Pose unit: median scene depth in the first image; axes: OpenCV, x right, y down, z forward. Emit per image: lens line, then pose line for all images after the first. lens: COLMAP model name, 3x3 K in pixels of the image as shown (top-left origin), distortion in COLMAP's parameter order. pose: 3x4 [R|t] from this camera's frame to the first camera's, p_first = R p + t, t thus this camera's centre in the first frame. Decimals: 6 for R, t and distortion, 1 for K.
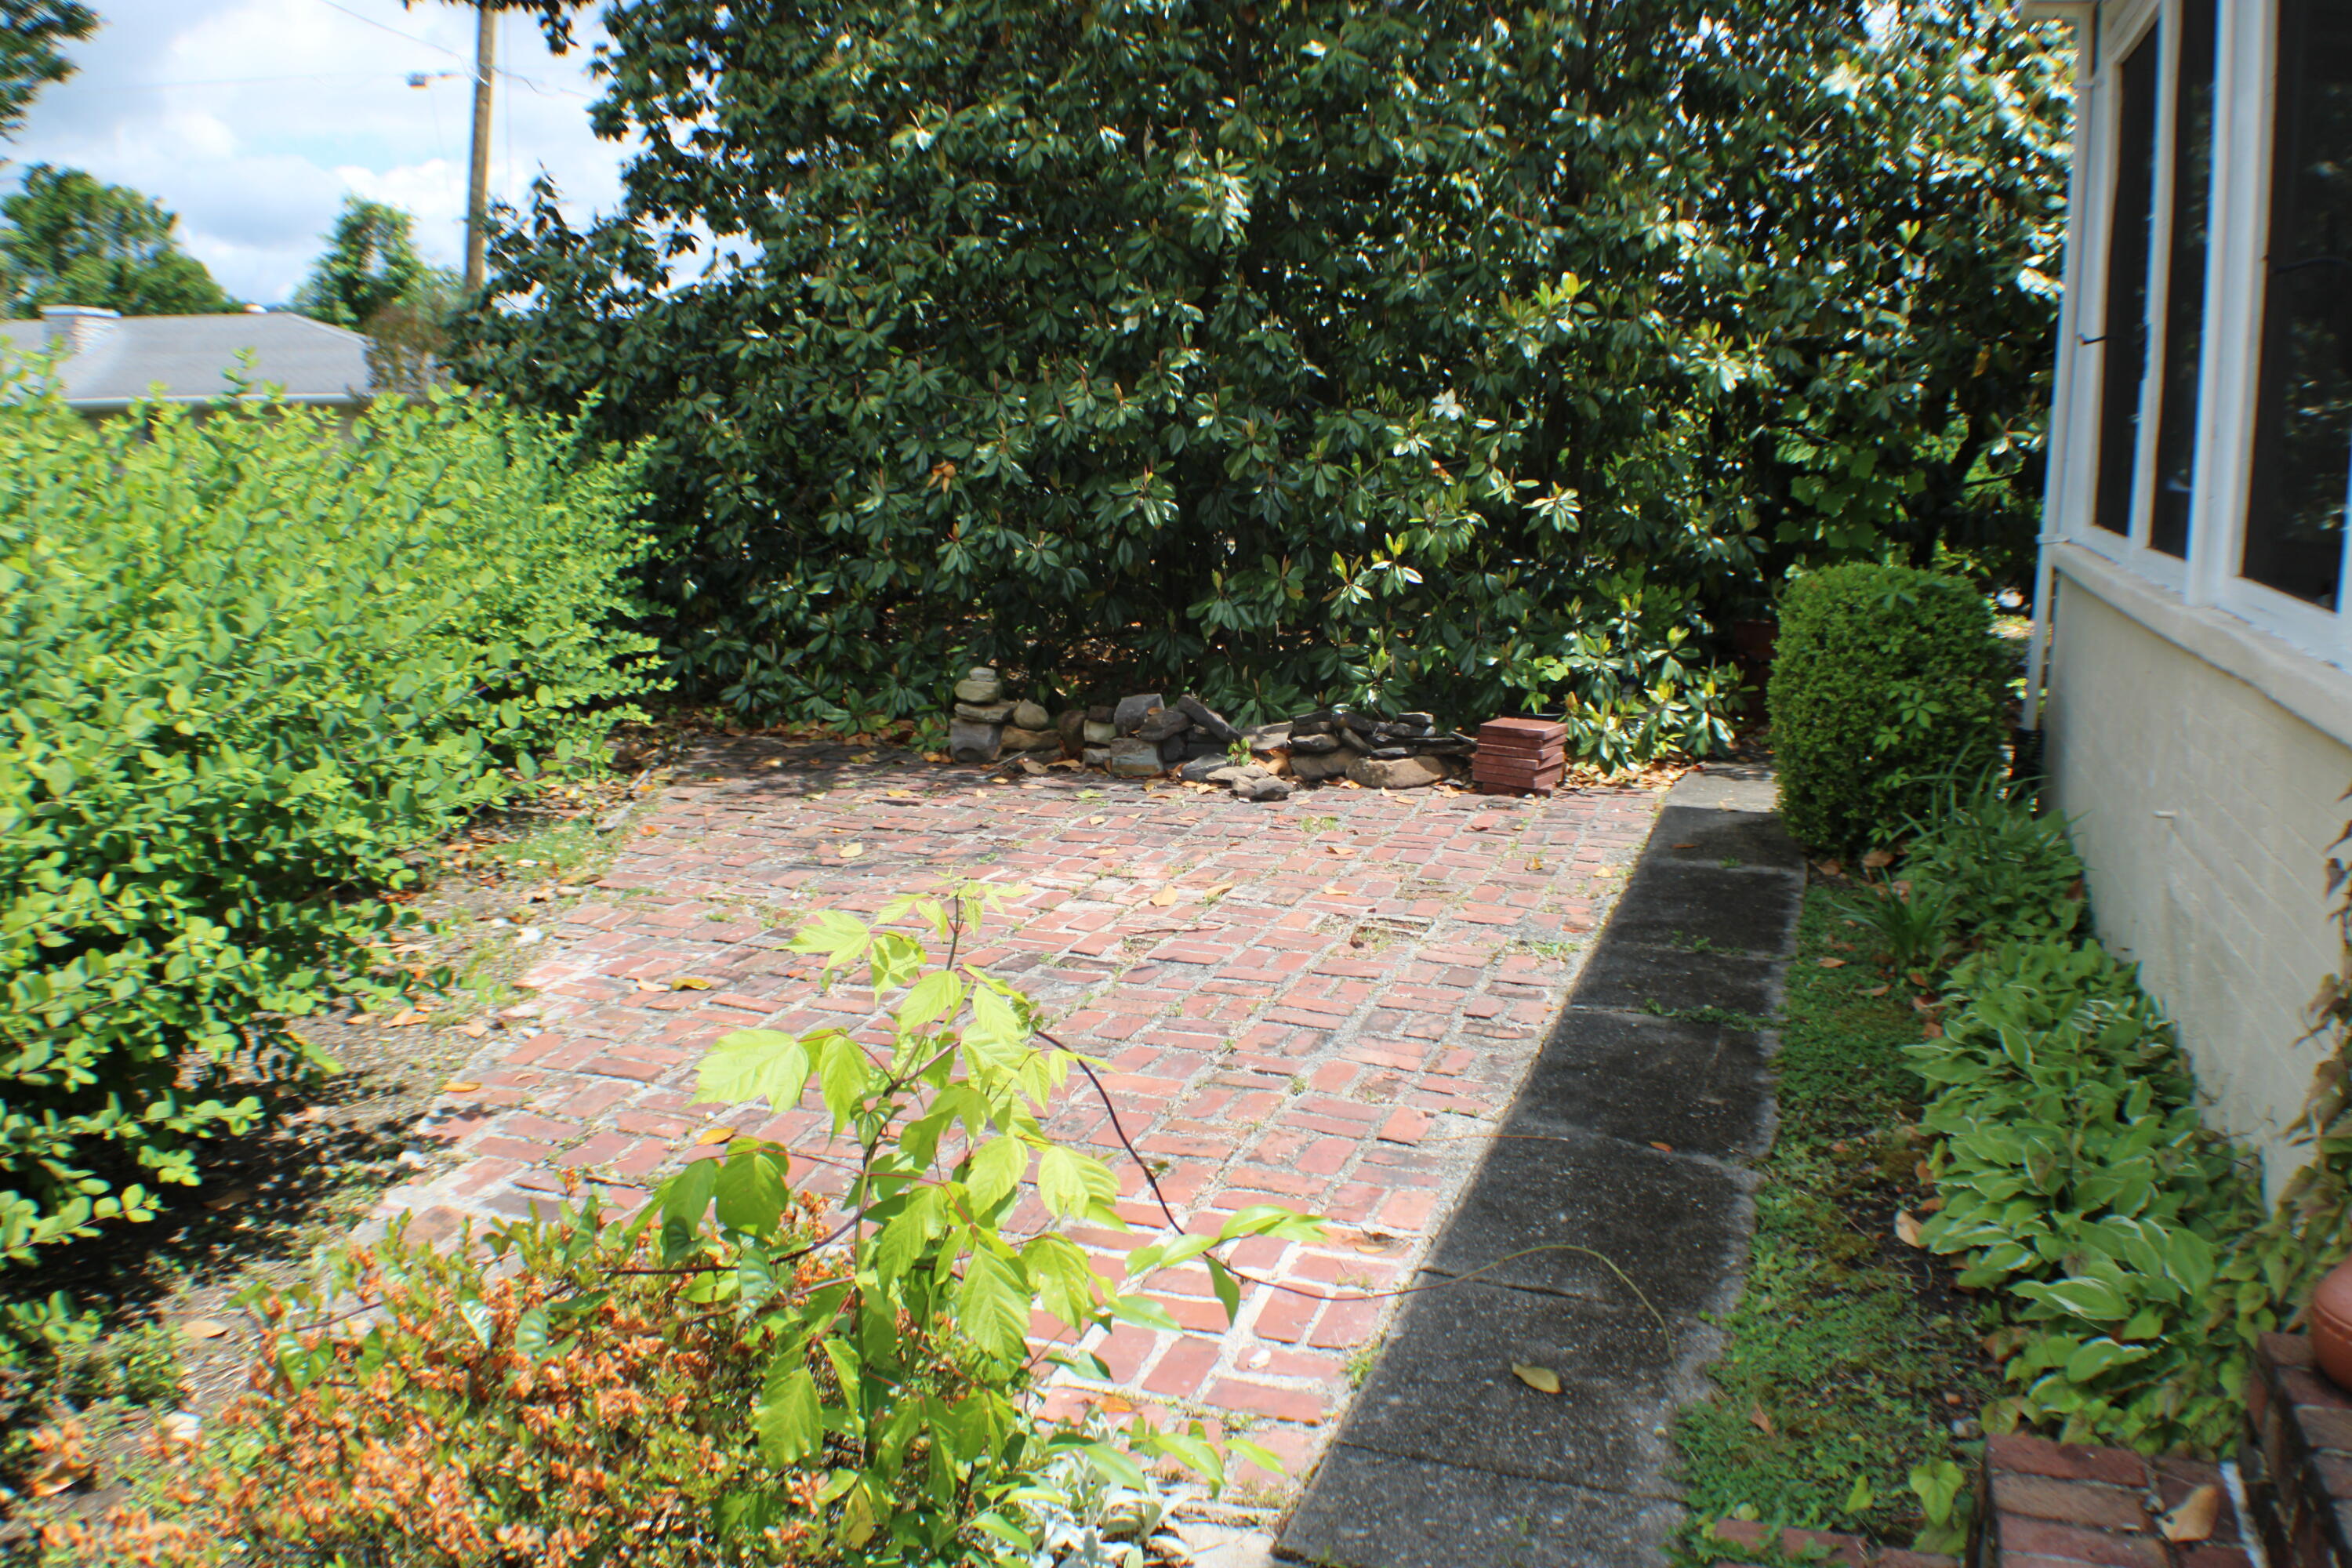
lens RADIAL K [[1884.7, 0, 1178.6], [0, 1884.7, 792.5], [0, 0, 1]] dist [-0.222535, 0.087041]
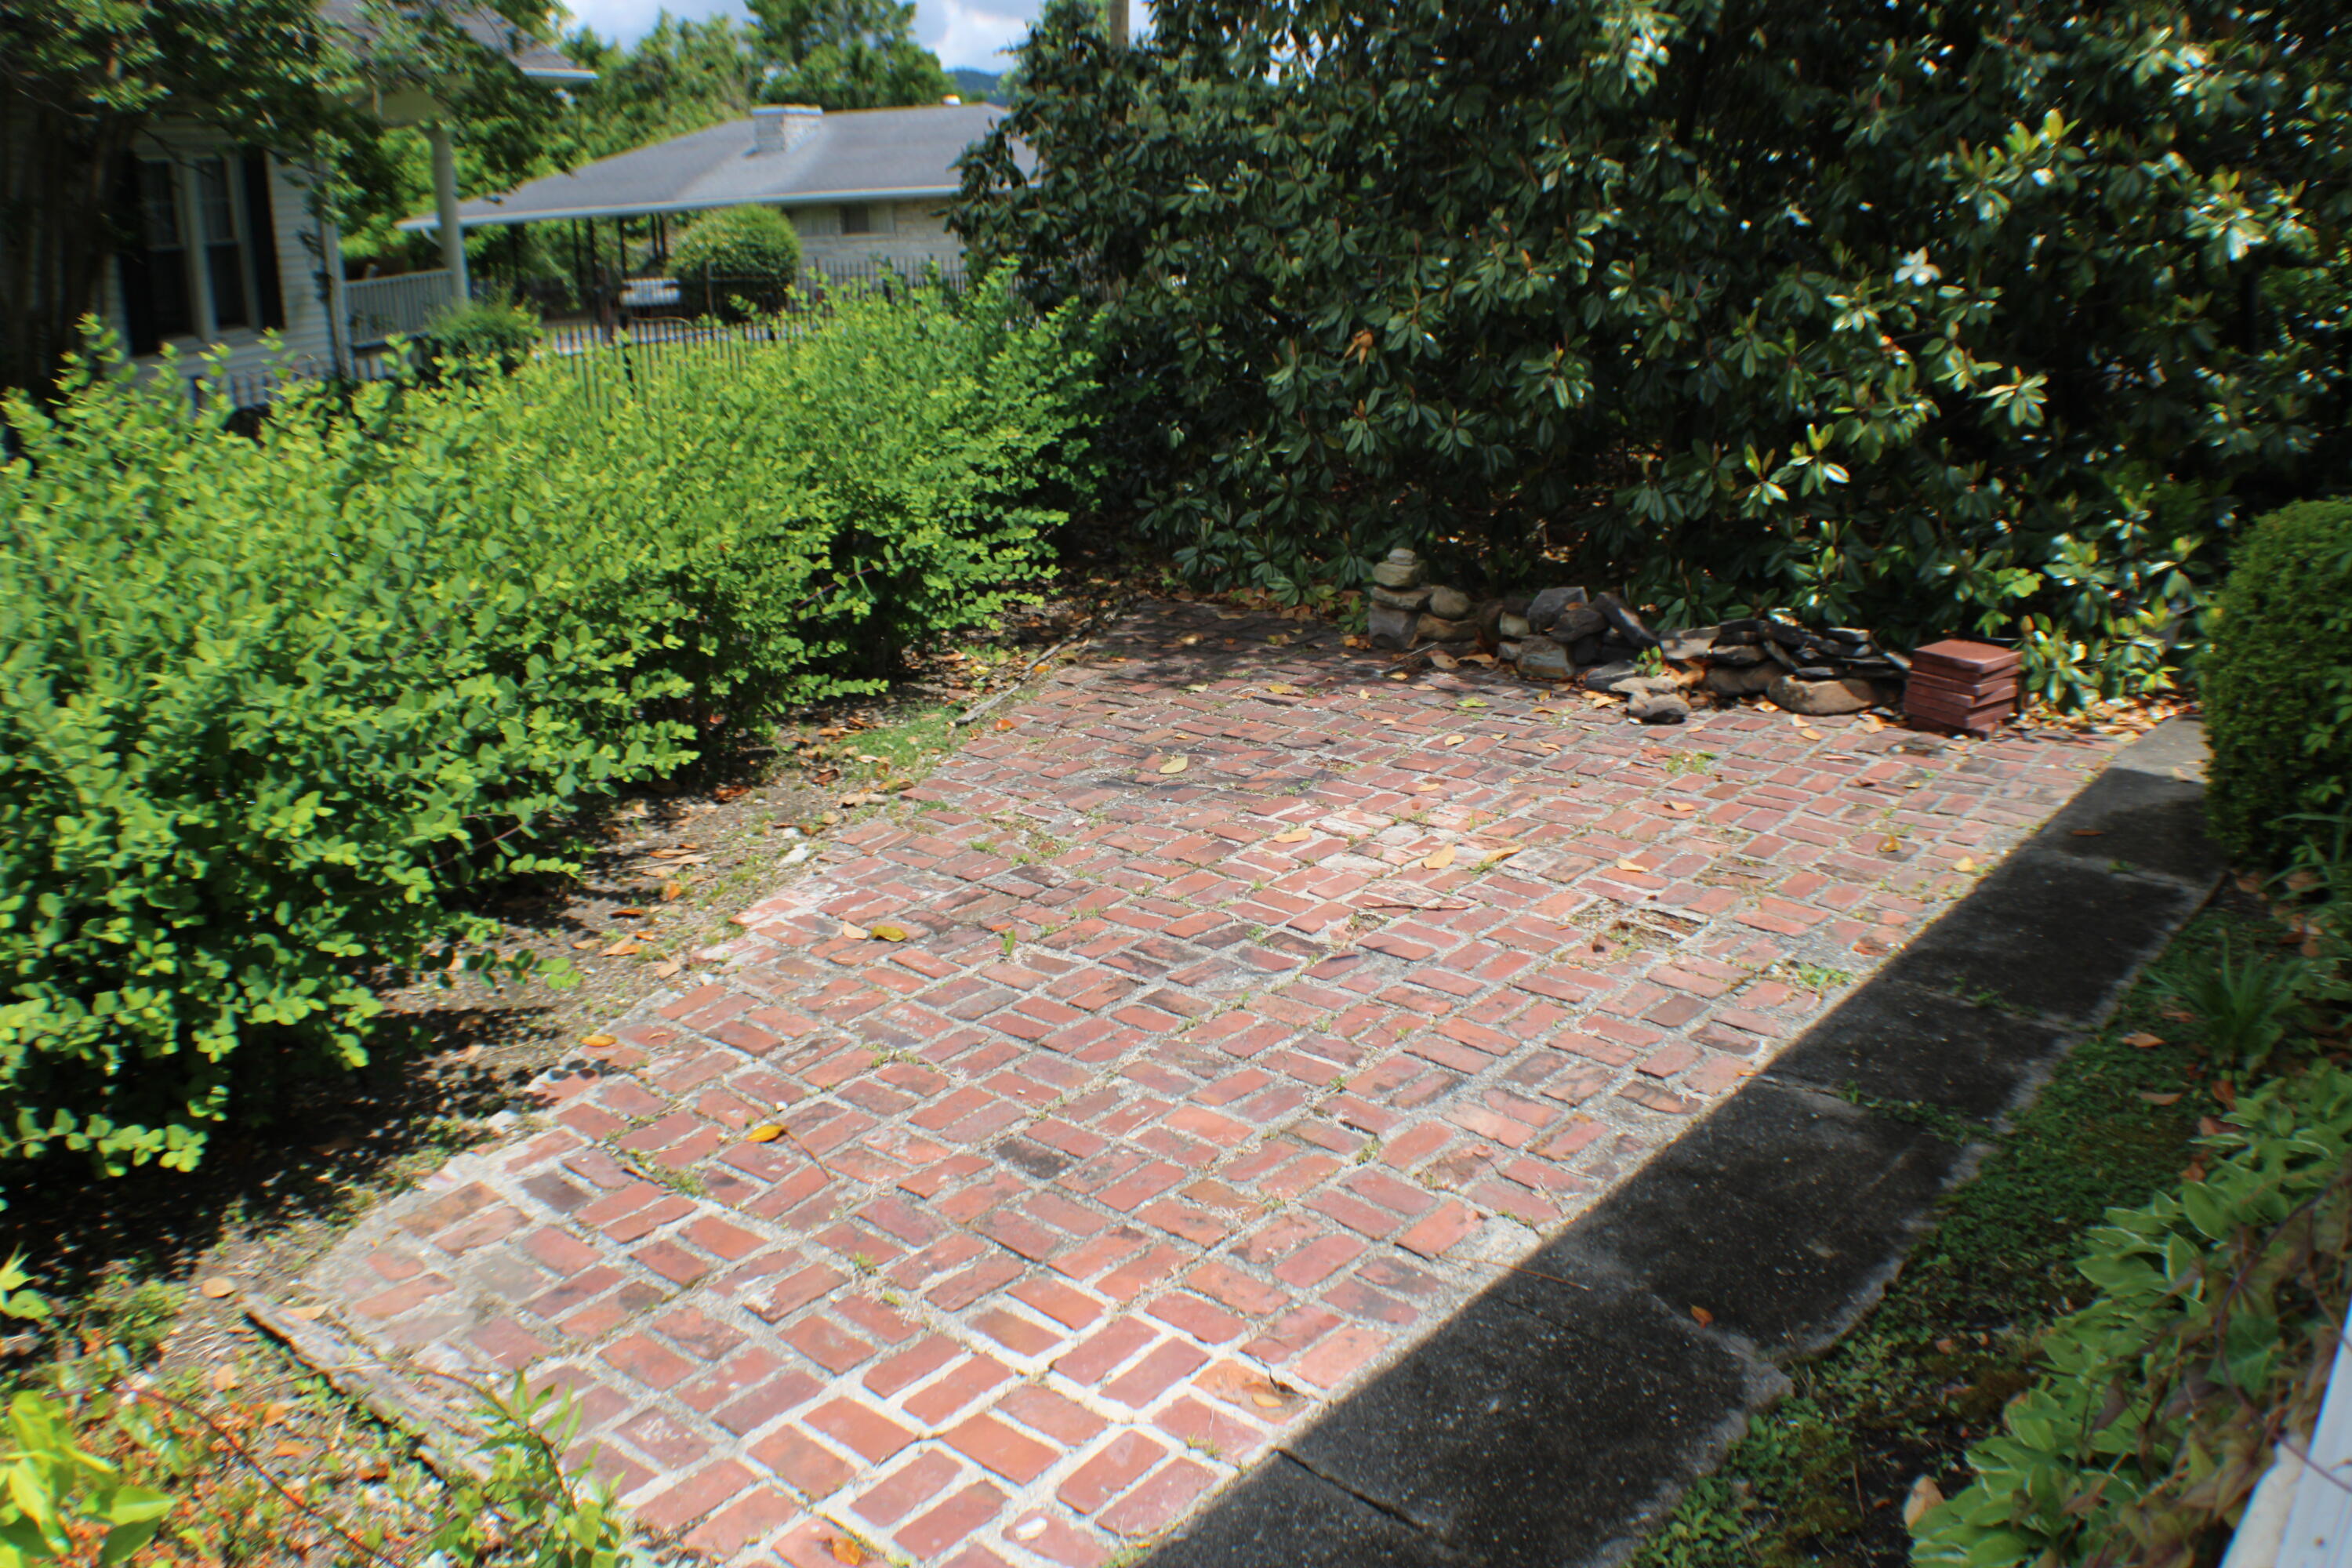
lens RADIAL K [[1891.8, 0, 1174.3], [0, 1891.8, 754.2], [0, 0, 1]] dist [-0.217780, 0.093122]
pose [[0.922631, 0.068230, -0.379601, 0.165718], [-0.027913, 0.993459, 0.110724, -0.070258], [0.384673, -0.091562, 0.918500, 0.086857]]
